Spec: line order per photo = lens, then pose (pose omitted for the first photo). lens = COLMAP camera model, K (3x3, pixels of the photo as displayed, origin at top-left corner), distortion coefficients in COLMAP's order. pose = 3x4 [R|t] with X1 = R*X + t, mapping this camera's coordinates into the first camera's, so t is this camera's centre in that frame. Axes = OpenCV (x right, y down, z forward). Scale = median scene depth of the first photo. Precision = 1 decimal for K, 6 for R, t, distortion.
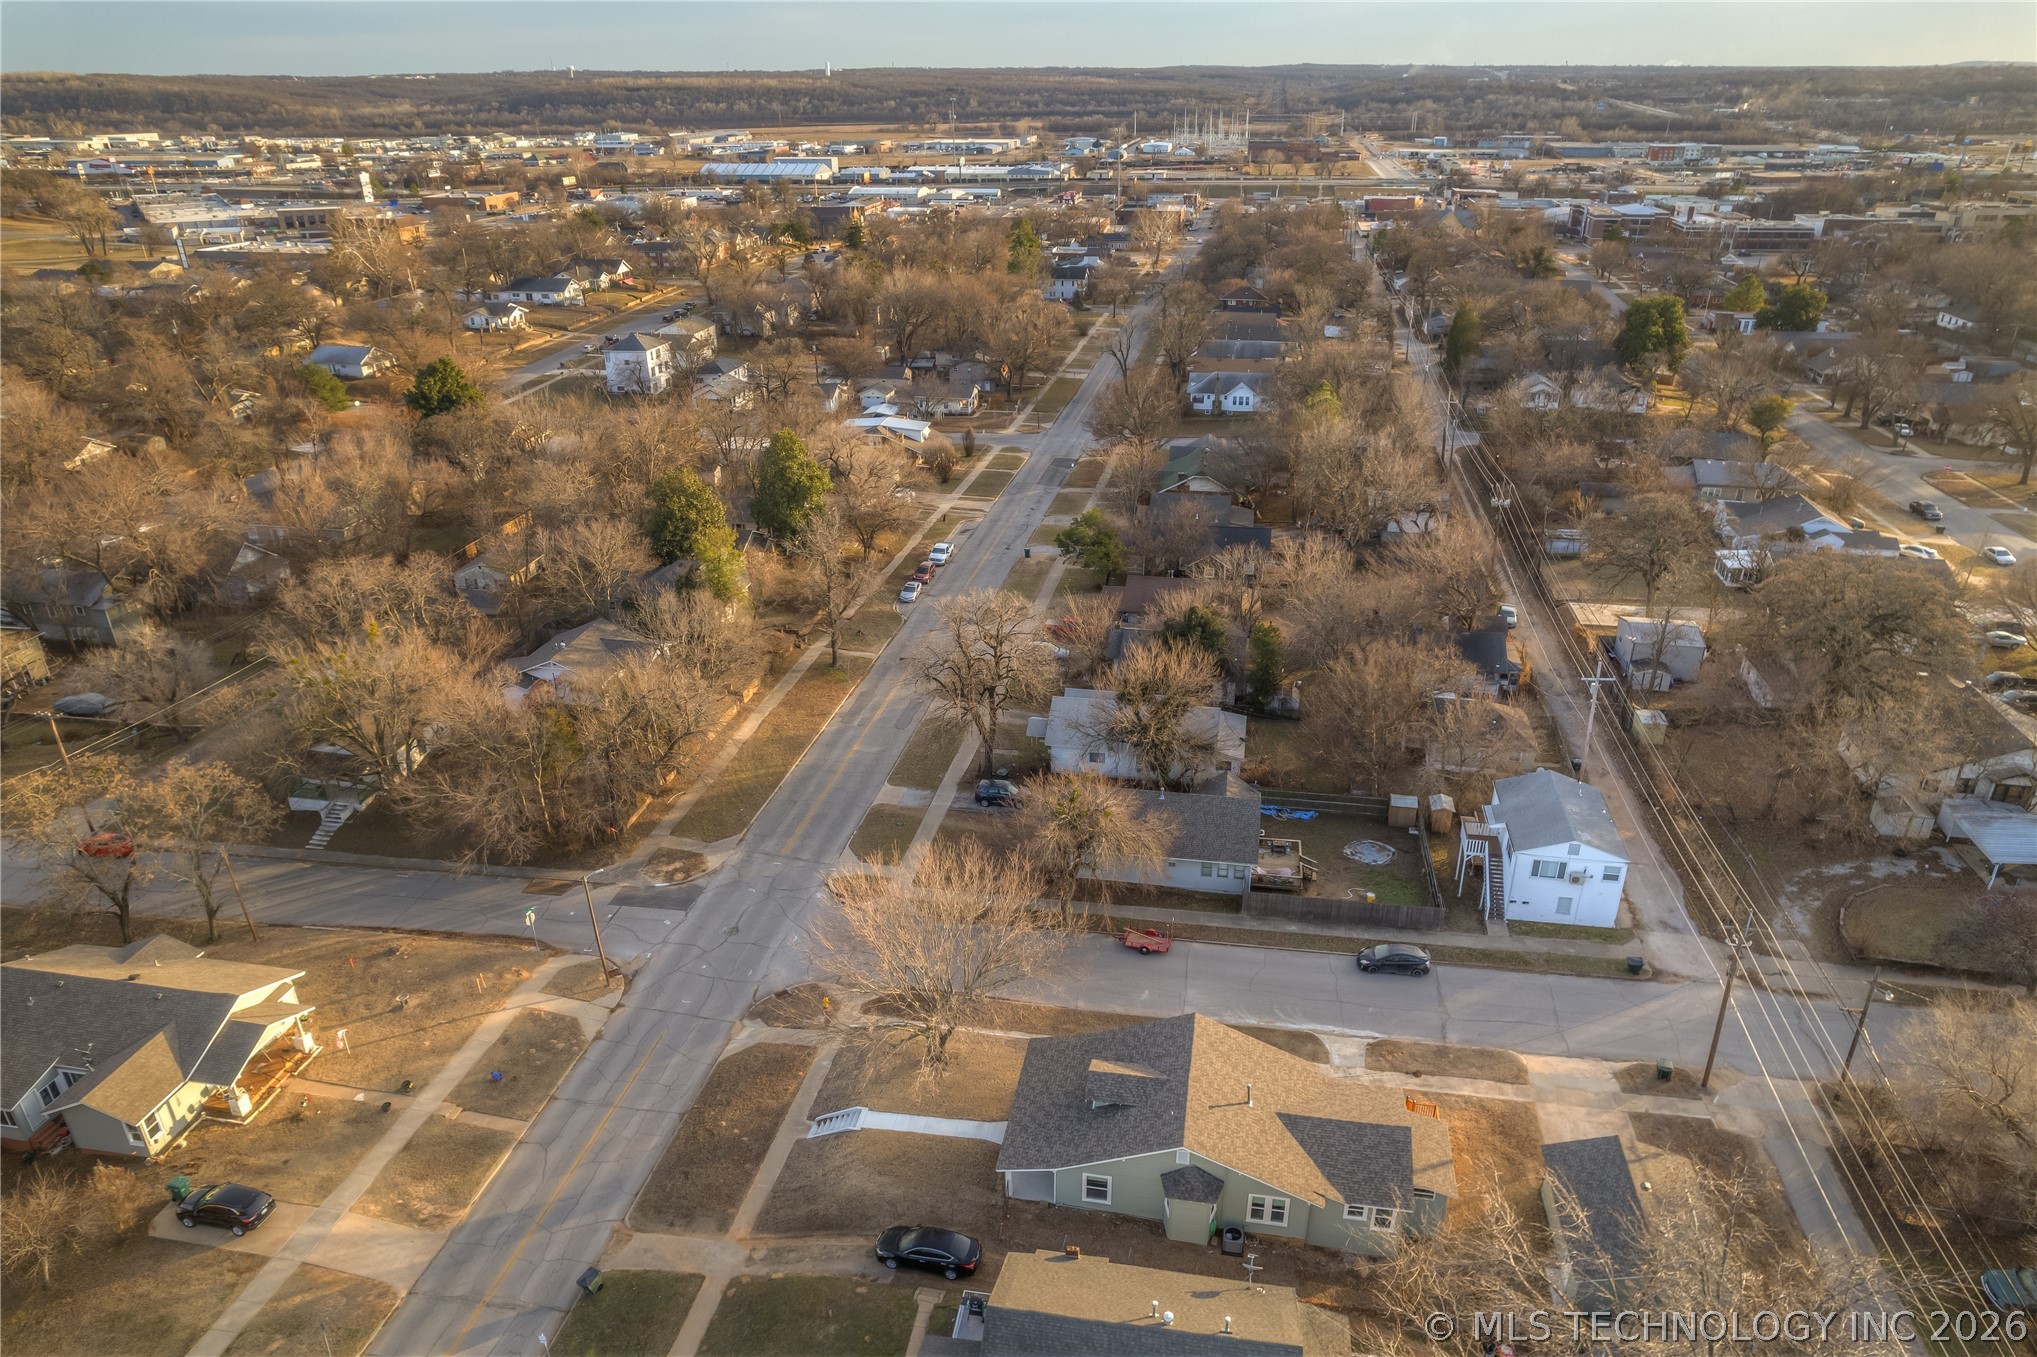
lens RADIAL K [[1300.5, 0, 1024.9], [0, 1300.5, 683.0], [0, 0, 1]] dist [-0.074216, 0.083248]
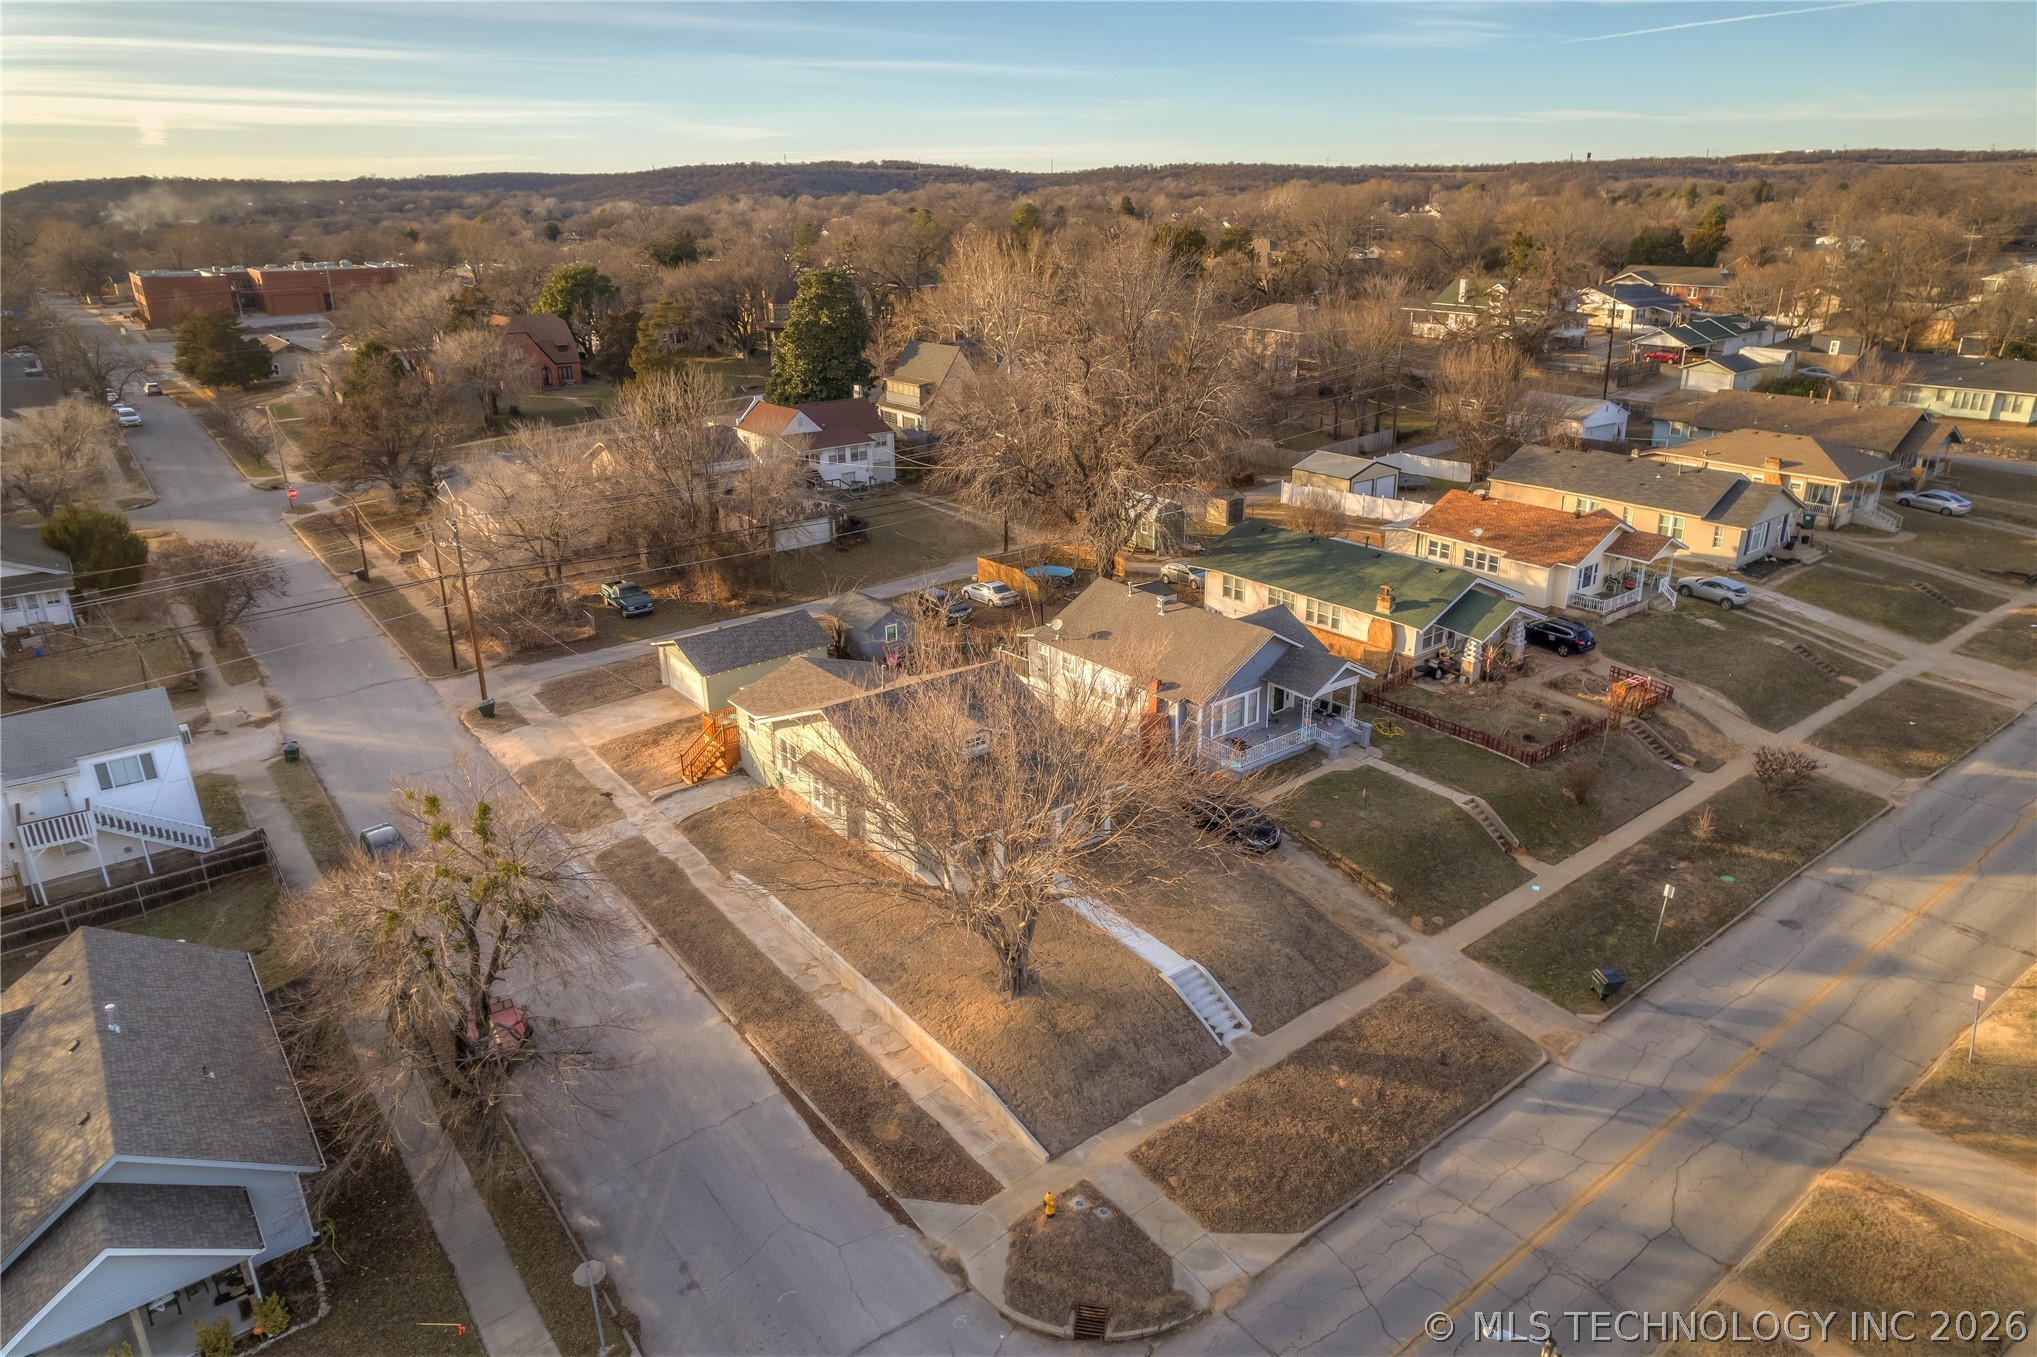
lens RADIAL K [[1300.5, 0, 1024.9], [0, 1300.5, 683.0], [0, 0, 1]] dist [-0.074216, 0.083248]
pose [[-0.737719, -0.227763, 0.635528, -0.264853], [0.302983, 0.729545, 0.613159, -0.119441], [-0.603301, 0.644894, -0.469191, 0.727175]]
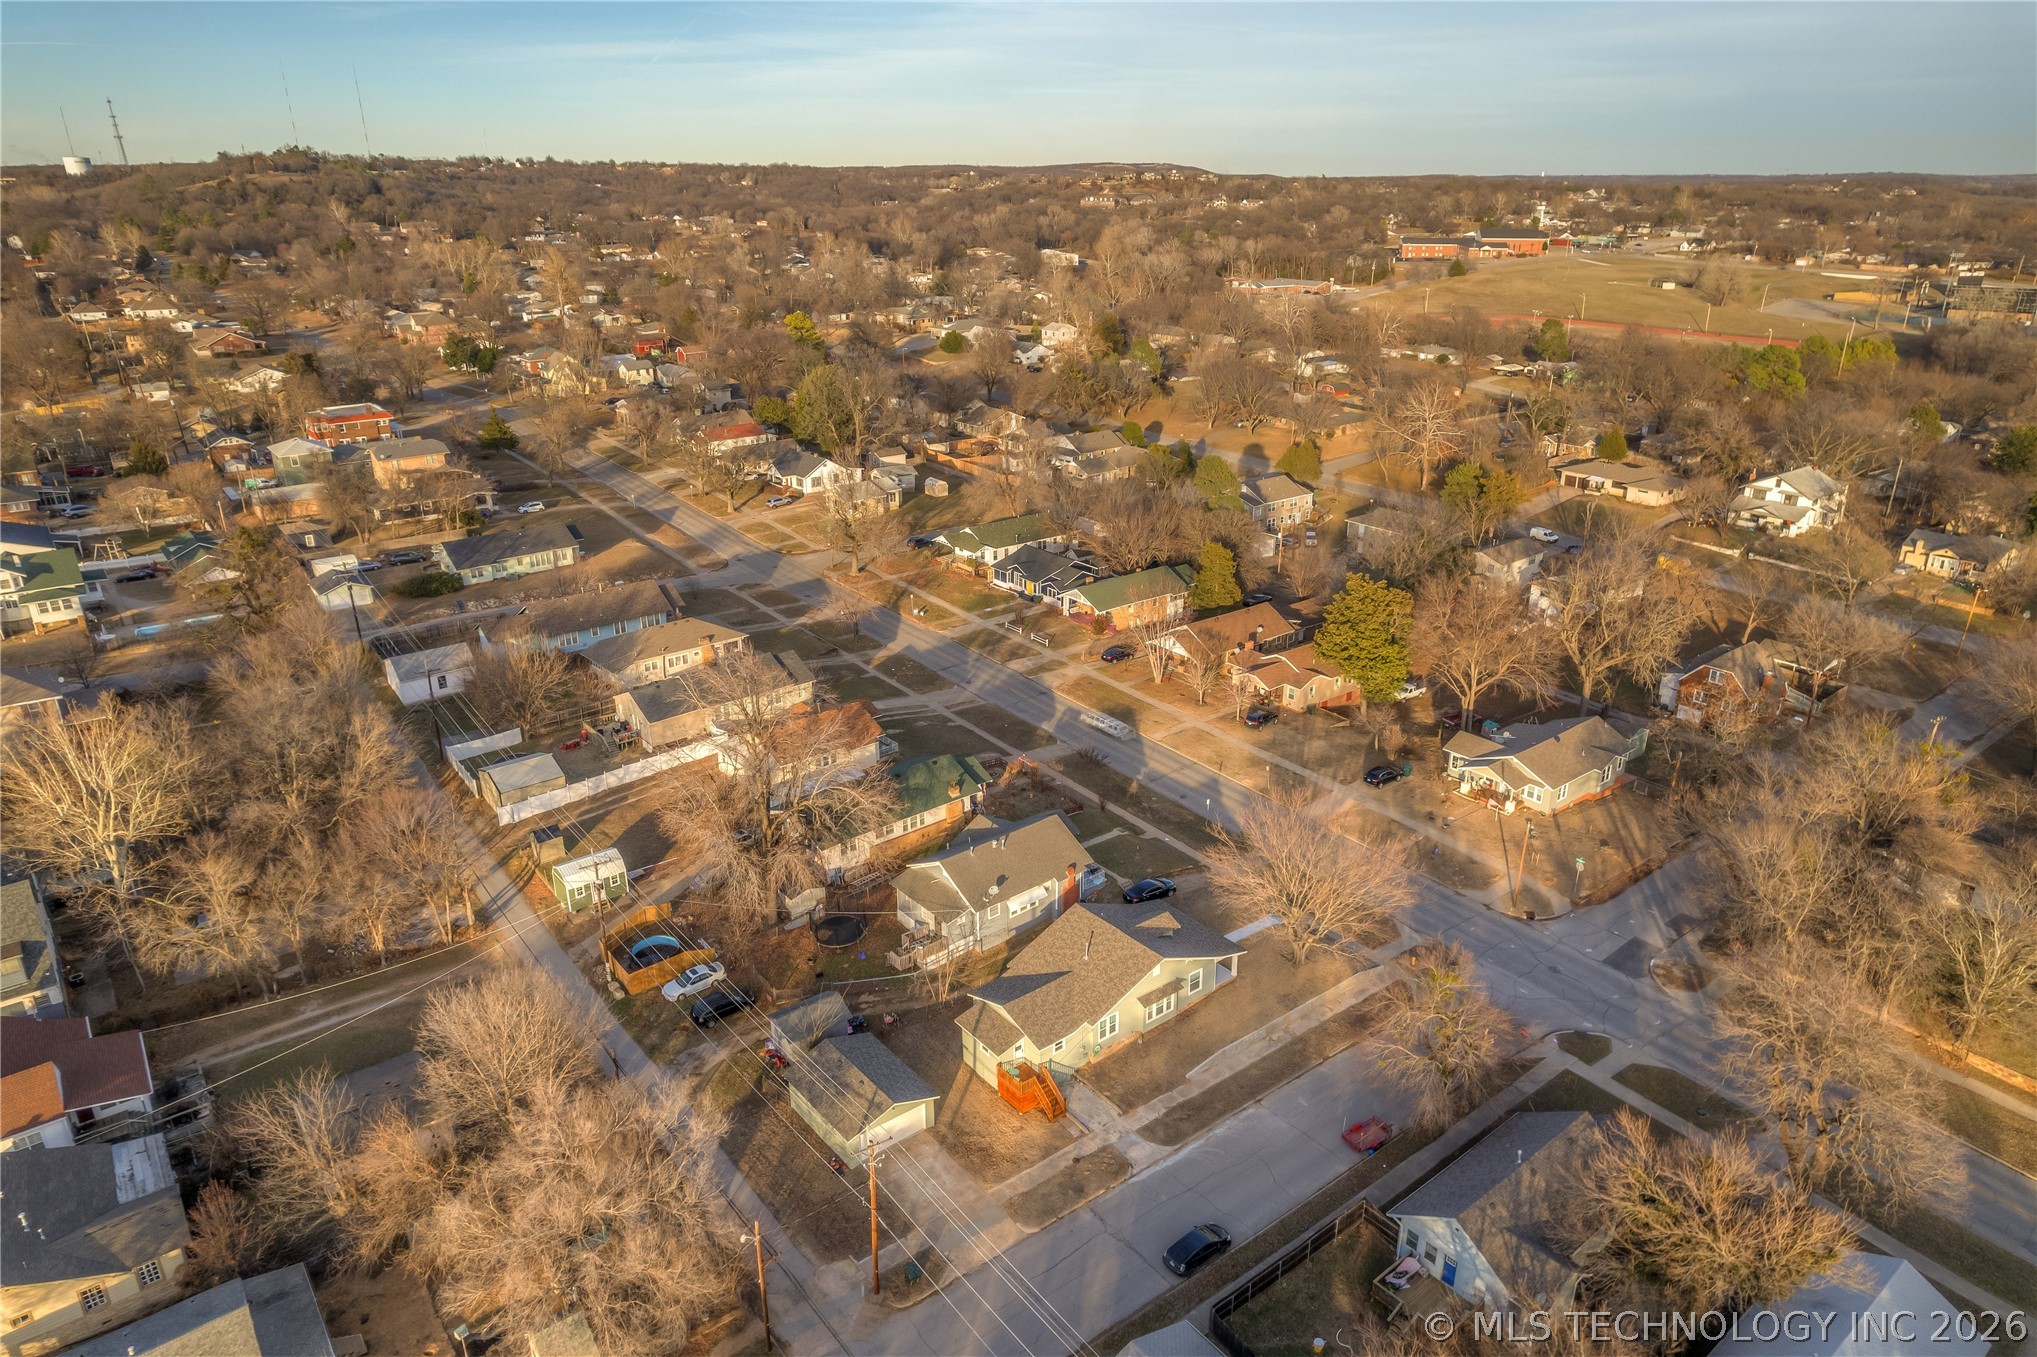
lens RADIAL K [[1300.5, 0, 1024.9], [0, 1300.5, 683.0], [0, 0, 1]] dist [-0.074216, 0.083248]
pose [[-0.660546, 0.285143, -0.694531, 0.608261], [-0.314327, 0.735066, 0.600731, -0.403857], [0.681820, 0.615120, -0.395916, 0.708484]]
